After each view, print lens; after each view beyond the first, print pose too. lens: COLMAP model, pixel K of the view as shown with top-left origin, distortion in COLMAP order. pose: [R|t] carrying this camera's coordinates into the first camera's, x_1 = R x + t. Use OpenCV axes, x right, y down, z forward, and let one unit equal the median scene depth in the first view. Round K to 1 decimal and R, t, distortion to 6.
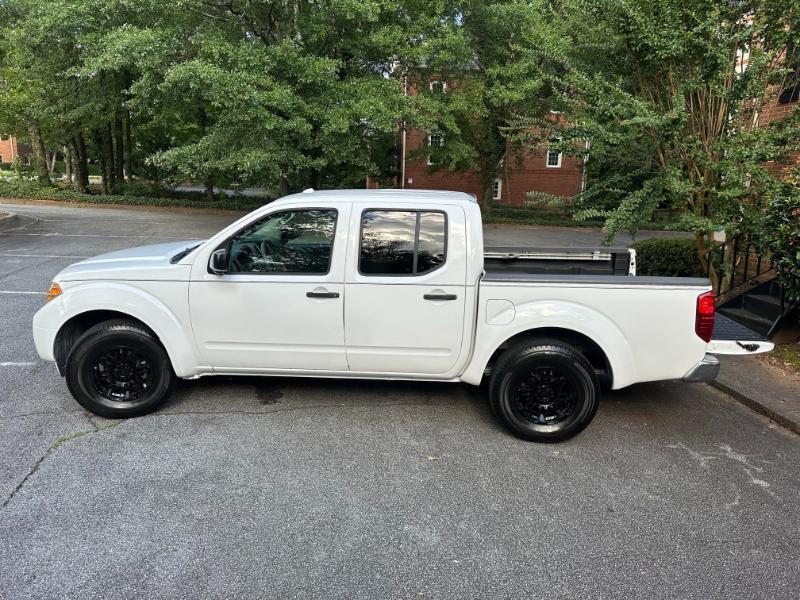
lens RADIAL K [[565.0, 0, 404.8], [0, 565.0, 295.6], [0, 0, 1]] dist [0.043632, -0.038354]
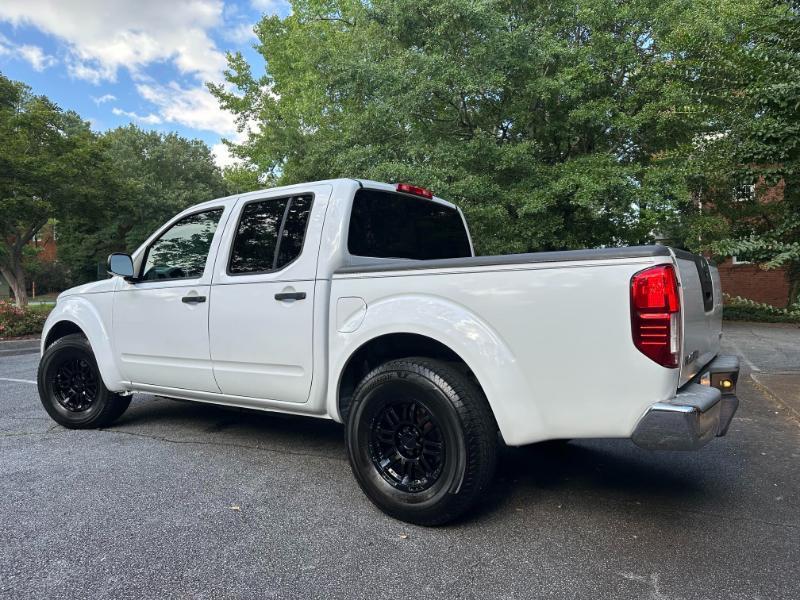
lens RADIAL K [[565.0, 0, 398.1], [0, 565.0, 305.2], [0, 0, 1]] dist [0.043632, -0.038354]
pose [[0.850044, -0.023108, -0.526205, 0.578933], [-0.081649, 0.981180, -0.174986, 0.133715], [0.520345, 0.191710, 0.832159, 0.420584]]
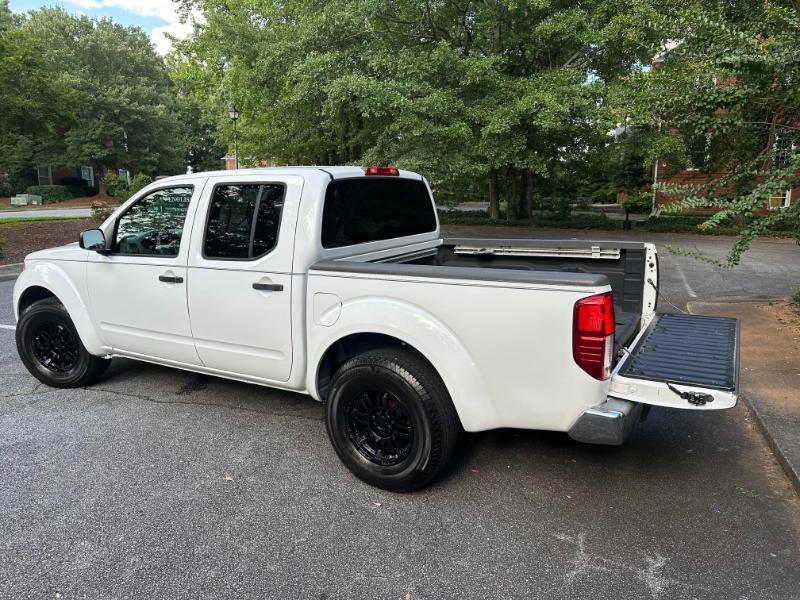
lens RADIAL K [[565.0, 0, 400.2], [0, 565.0, 307.2], [0, 0, 1]] dist [0.043632, -0.038354]
pose [[0.885822, 0.059522, -0.460192, 0.598948], [-0.066427, 0.997791, 0.001190, 0.017874], [0.459246, 0.029515, 0.887819, 0.343853]]
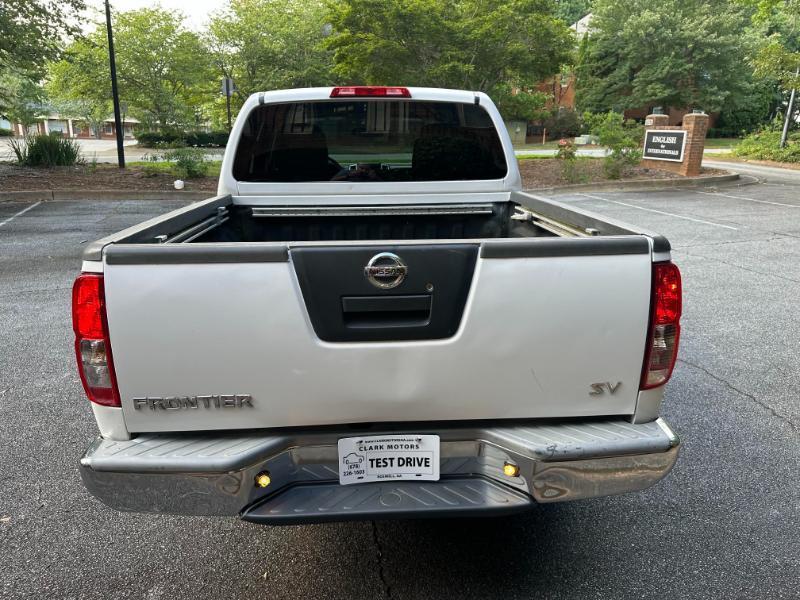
lens RADIAL K [[565.0, 0, 407.2], [0, 565.0, 308.7], [0, 0, 1]] dist [0.043632, -0.038354]
pose [[0.132672, 0.268106, -0.954210, 0.897102], [-0.216419, 0.947327, 0.236081, -0.117765], [0.967244, 0.175188, 0.183707, 1.095270]]
